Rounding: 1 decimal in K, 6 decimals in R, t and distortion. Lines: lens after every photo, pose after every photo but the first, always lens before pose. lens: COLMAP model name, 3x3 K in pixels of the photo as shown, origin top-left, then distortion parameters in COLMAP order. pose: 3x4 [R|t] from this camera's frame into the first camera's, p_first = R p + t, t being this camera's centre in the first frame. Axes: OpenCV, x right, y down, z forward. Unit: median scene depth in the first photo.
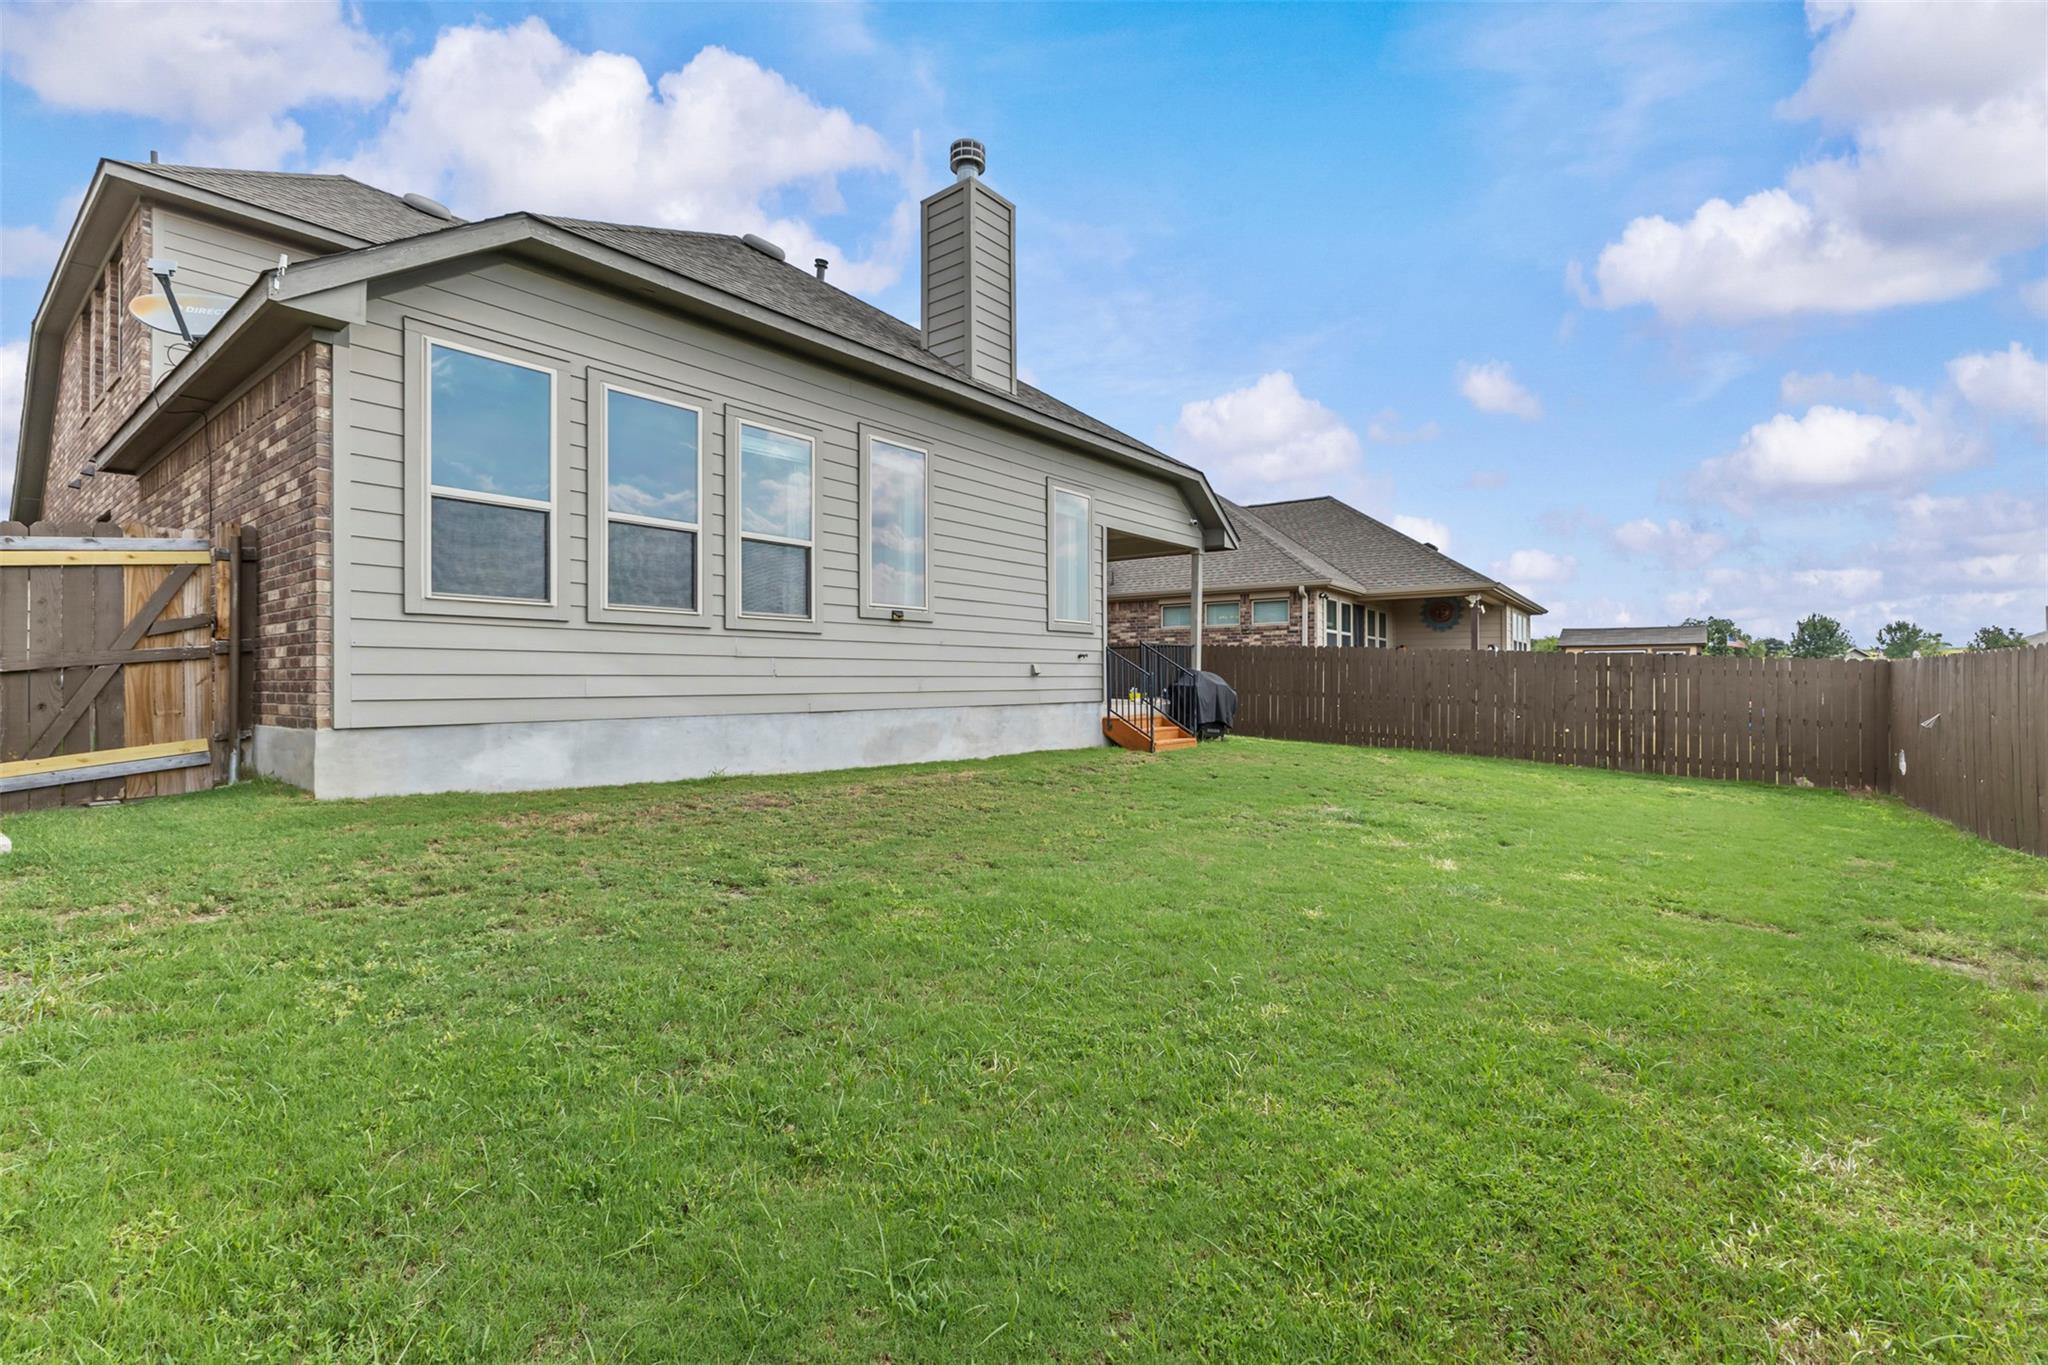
lens RADIAL K [[885.4, 0, 1027.7], [0, 885.4, 677.3], [0, 0, 1]] dist [0.009678, 0.000324]
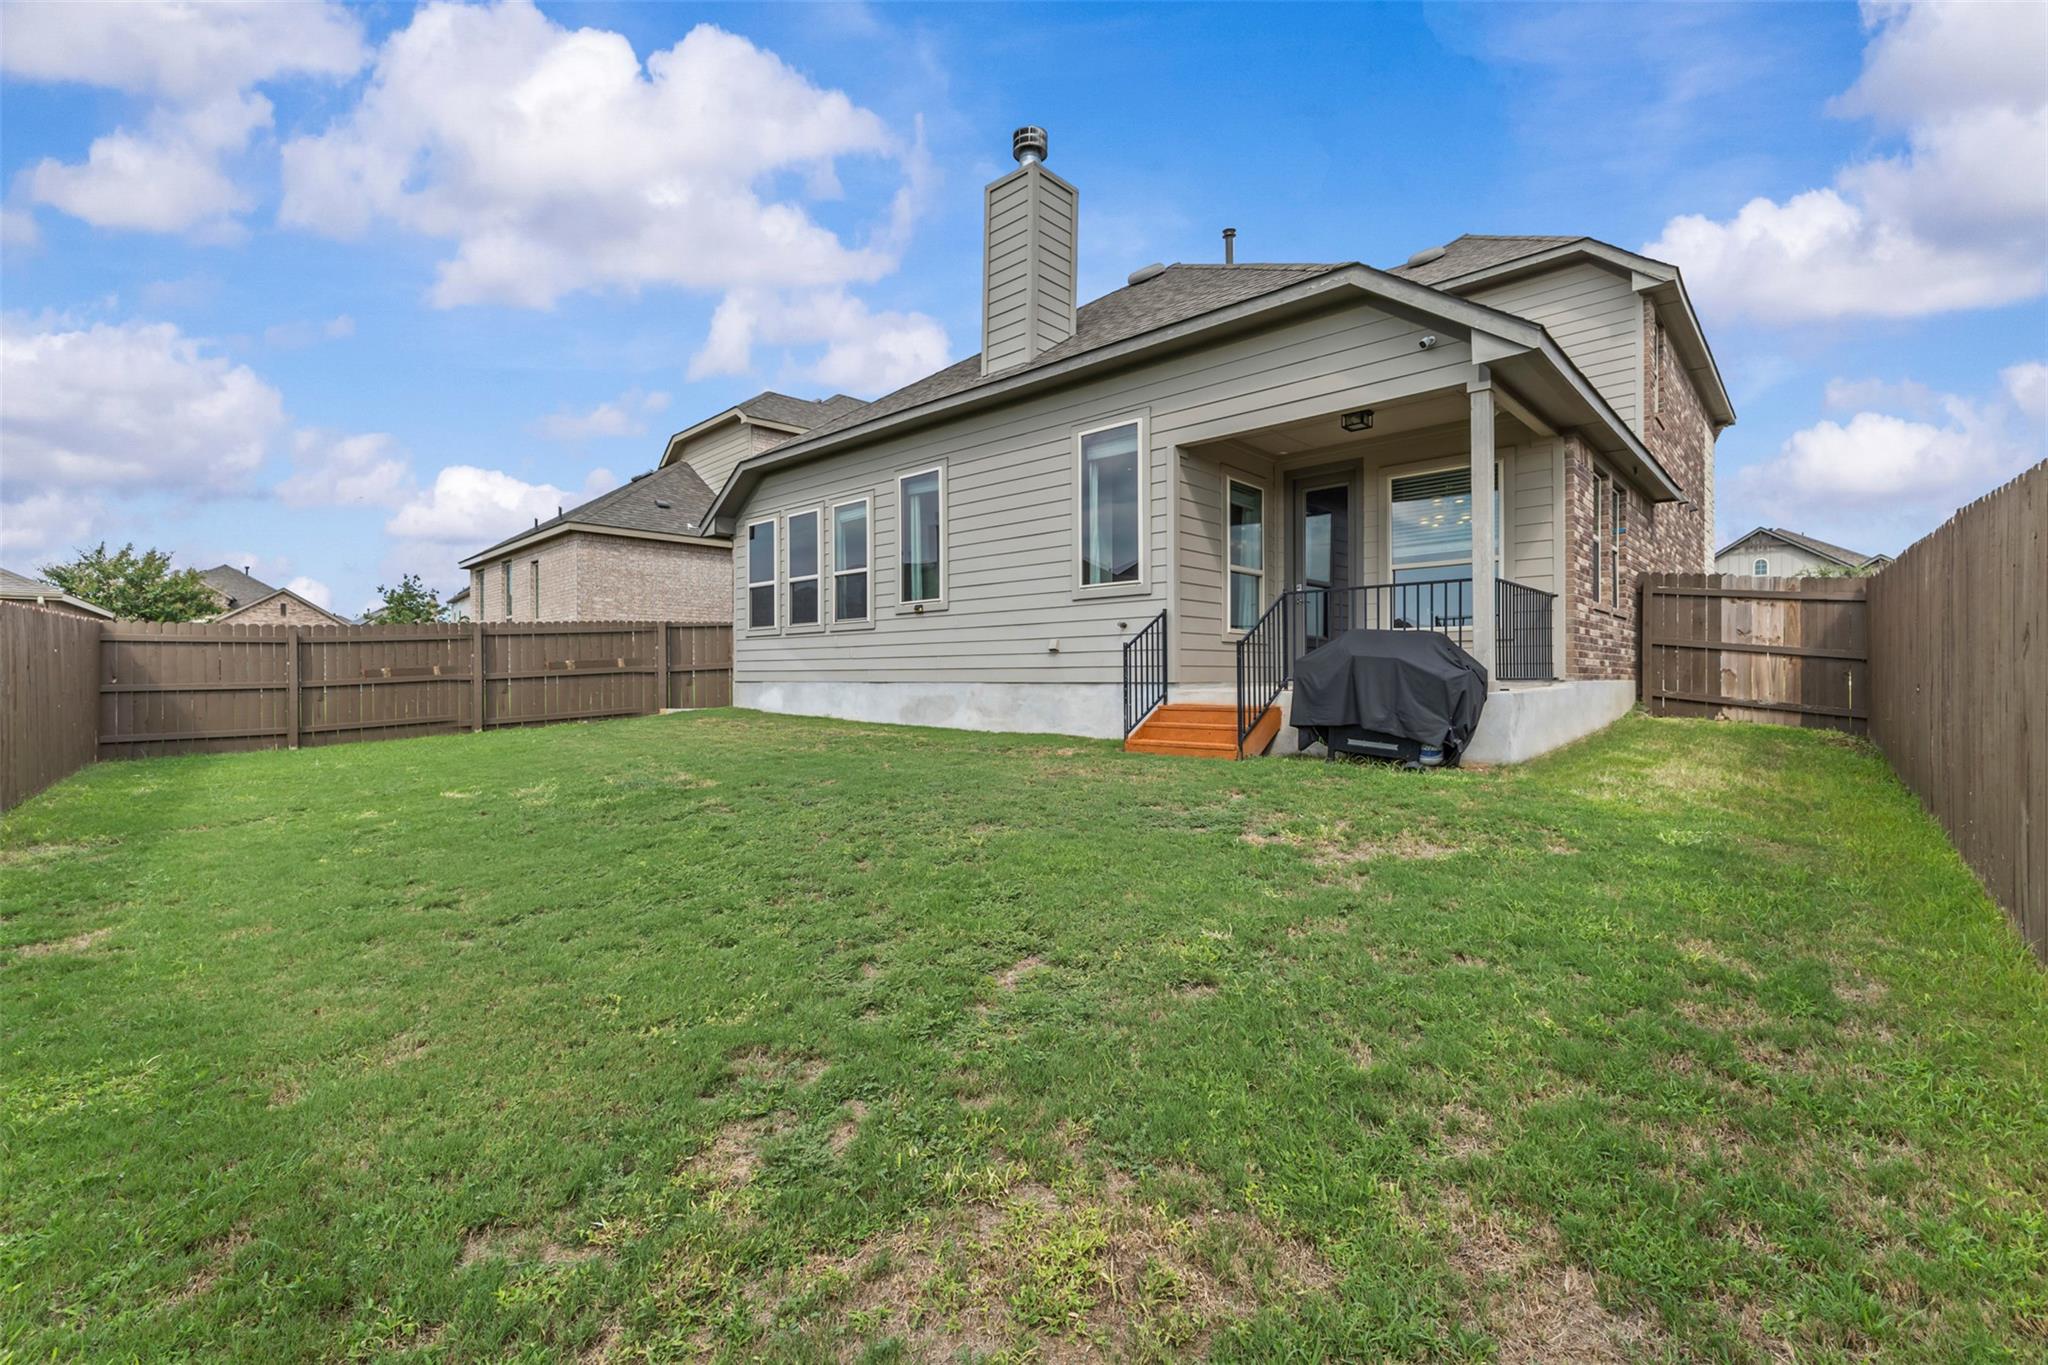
lens RADIAL K [[885.4, 0, 1027.7], [0, 885.4, 677.3], [0, 0, 1]] dist [0.009678, 0.000324]
pose [[-0.061029, 0.000942, -0.998136, 1.043952], [0.004474, 0.999990, 0.000671, 0.026731], [0.998126, -0.004425, -0.061033, 1.155253]]
